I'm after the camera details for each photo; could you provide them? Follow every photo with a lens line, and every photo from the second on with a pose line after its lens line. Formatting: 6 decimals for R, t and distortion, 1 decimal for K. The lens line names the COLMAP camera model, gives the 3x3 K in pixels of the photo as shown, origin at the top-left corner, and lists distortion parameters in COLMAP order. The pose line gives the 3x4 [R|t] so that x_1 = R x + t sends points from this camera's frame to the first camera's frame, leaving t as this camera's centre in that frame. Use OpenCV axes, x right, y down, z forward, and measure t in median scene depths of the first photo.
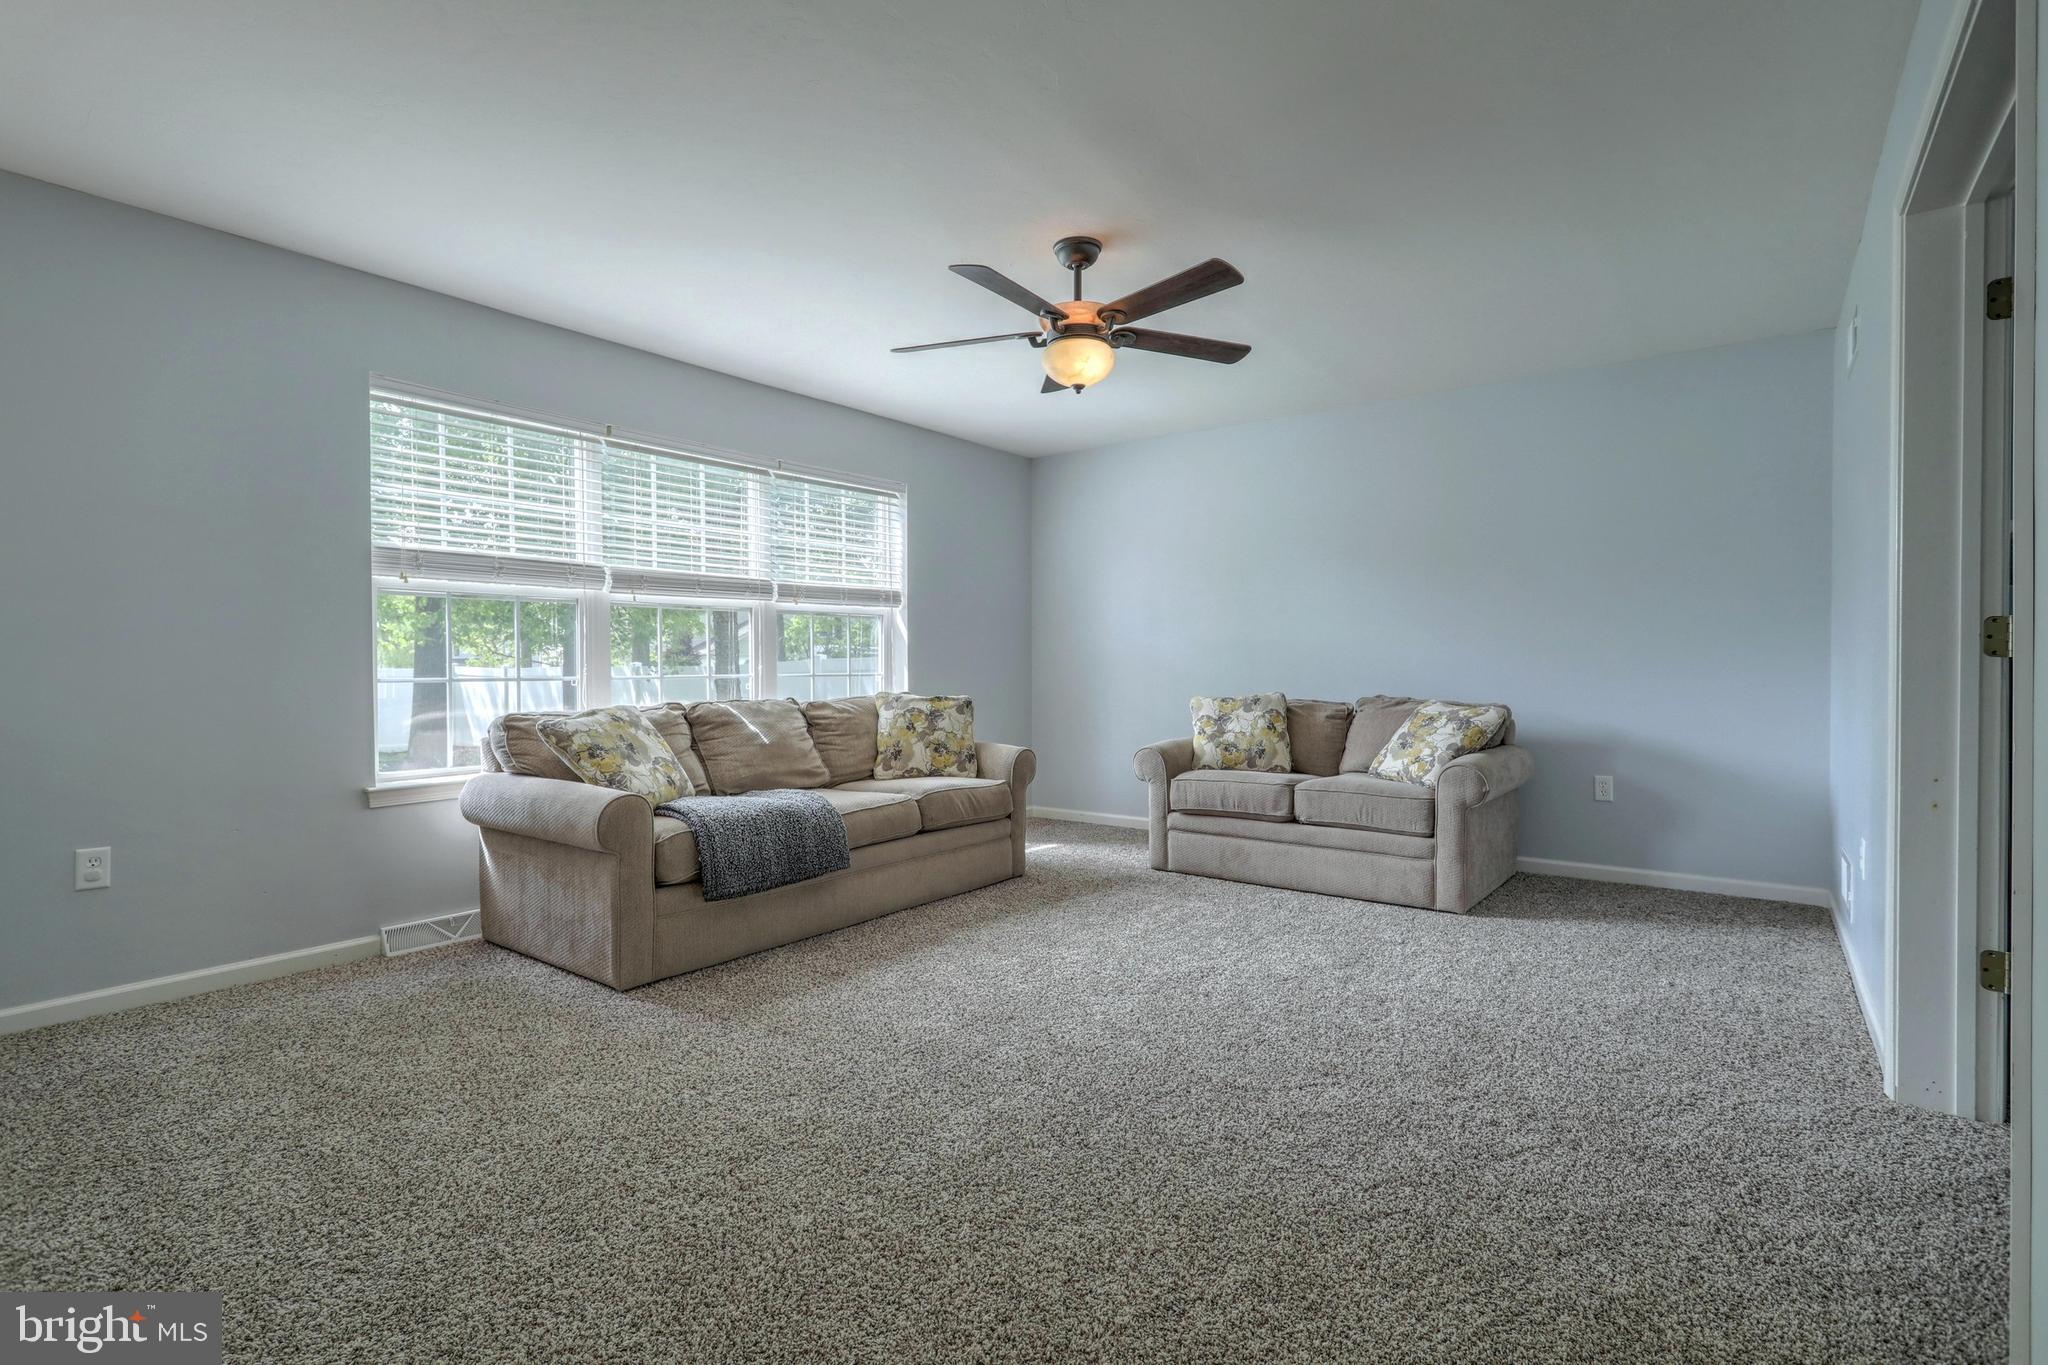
lens RADIAL K [[959.7, 0, 1035.5], [0, 959.7, 680.4], [0, 0, 1]] dist [0.002685, 0.001199]
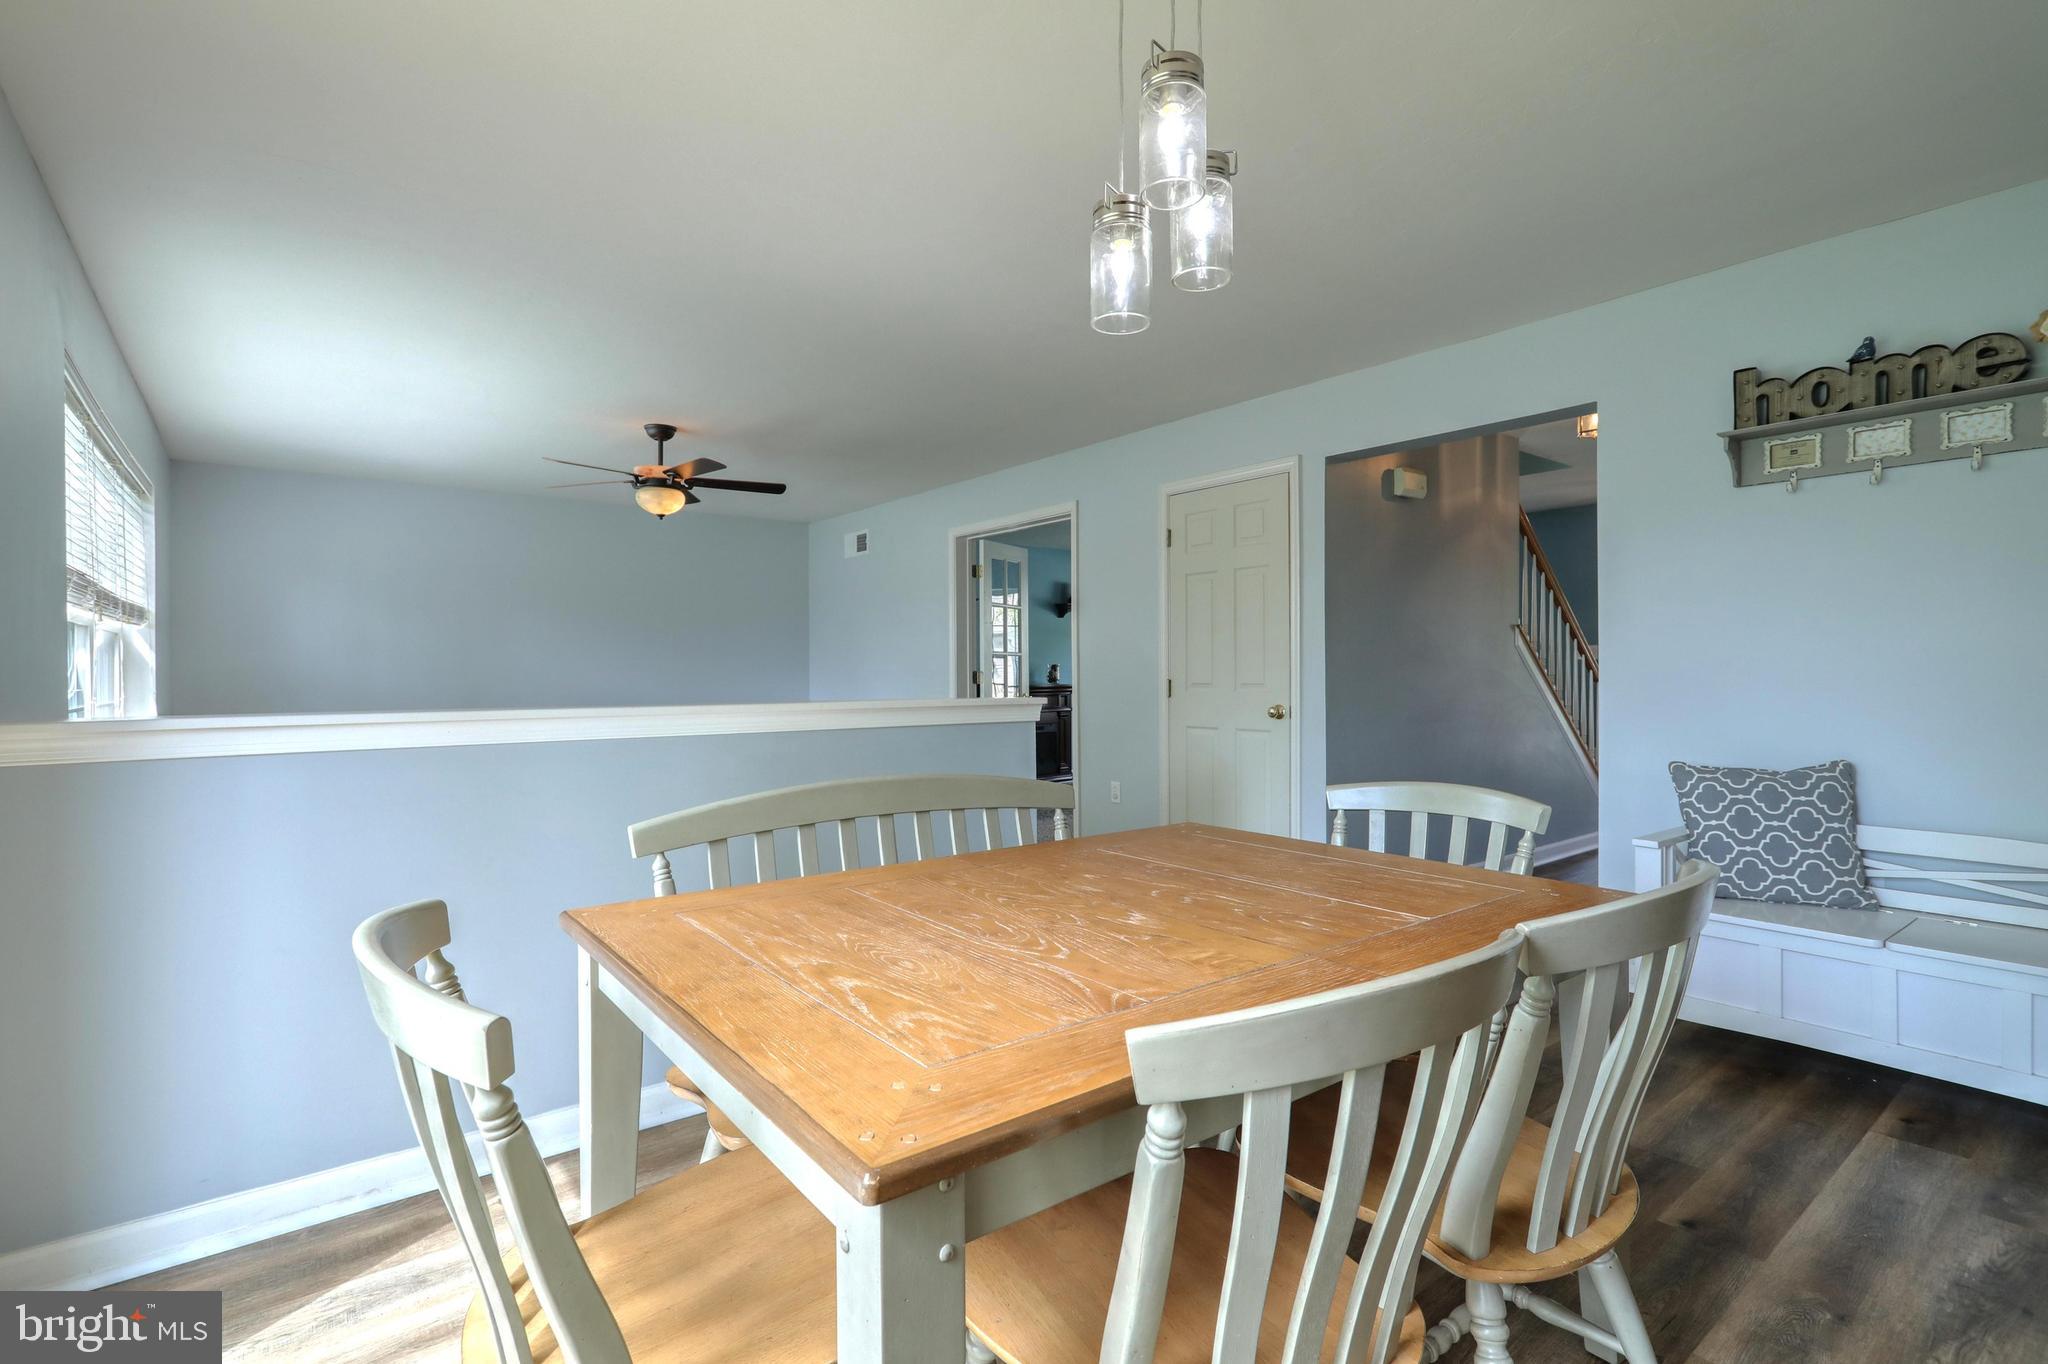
lens RADIAL K [[963.3, 0, 1025.5], [0, 963.3, 678.3], [0, 0, 1]] dist [-0.004859, 0.000553]
pose [[0.258325, -0.000600, 0.966058, -1.017768], [0.019264, 0.999804, -0.004531, -0.012884], [-0.965866, 0.019781, 0.258286, 0.005308]]
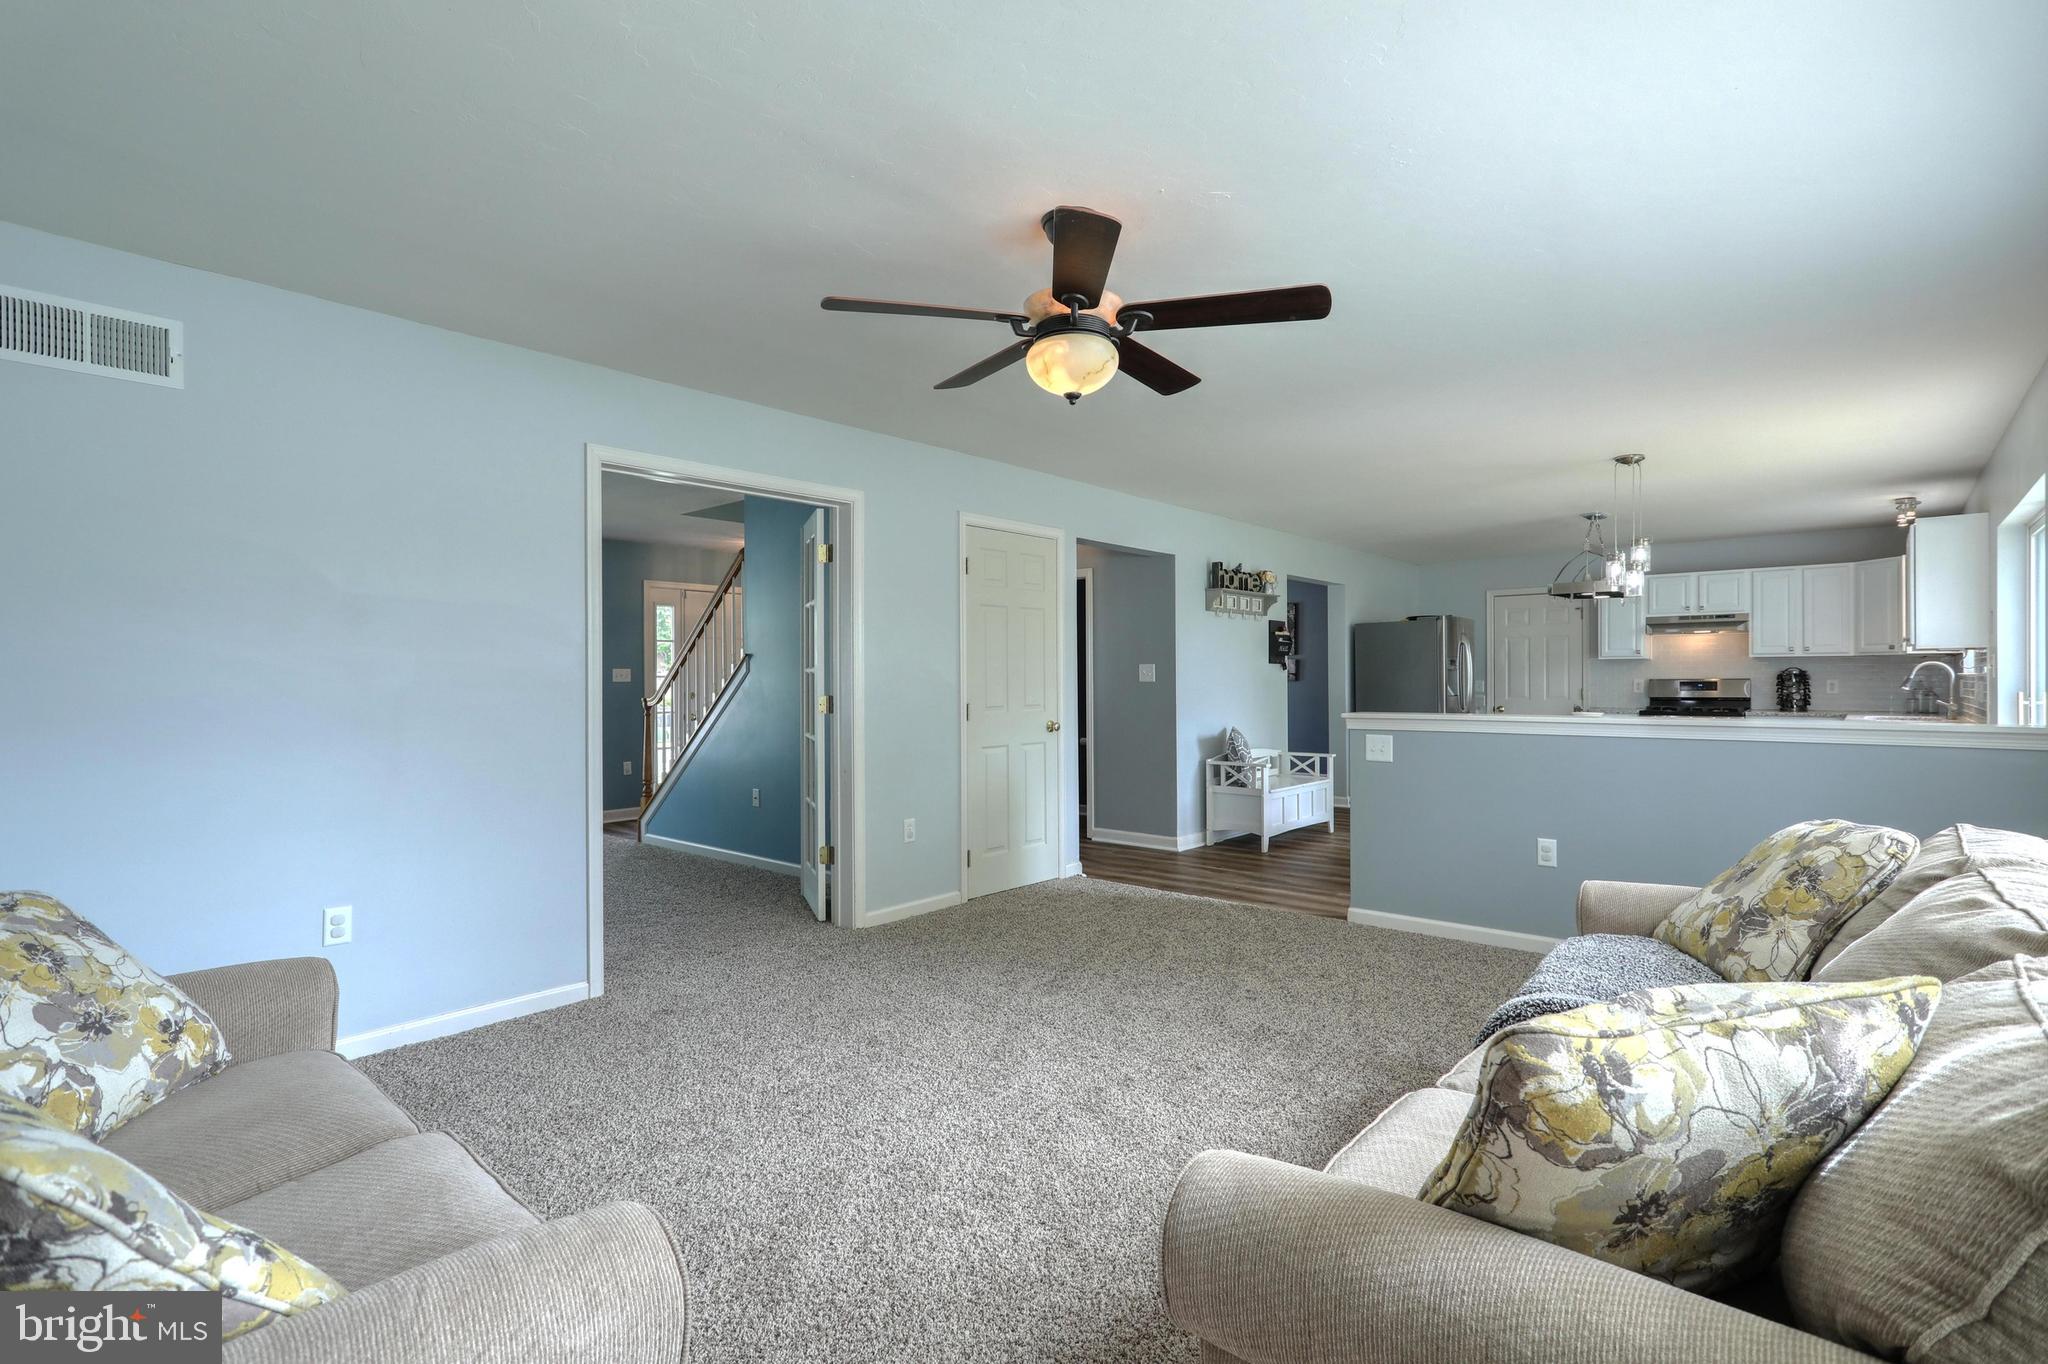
lens RADIAL K [[963.5, 0, 1028.2], [0, 963.5, 678.1], [0, 0, 1]] dist [0.000027, 0.000514]
pose [[-0.996911, 0.010598, 0.077828, 0.011828], [0.011861, 0.999805, 0.015772, -0.064473], [-0.077645, 0.016646, -0.996842, 1.364941]]
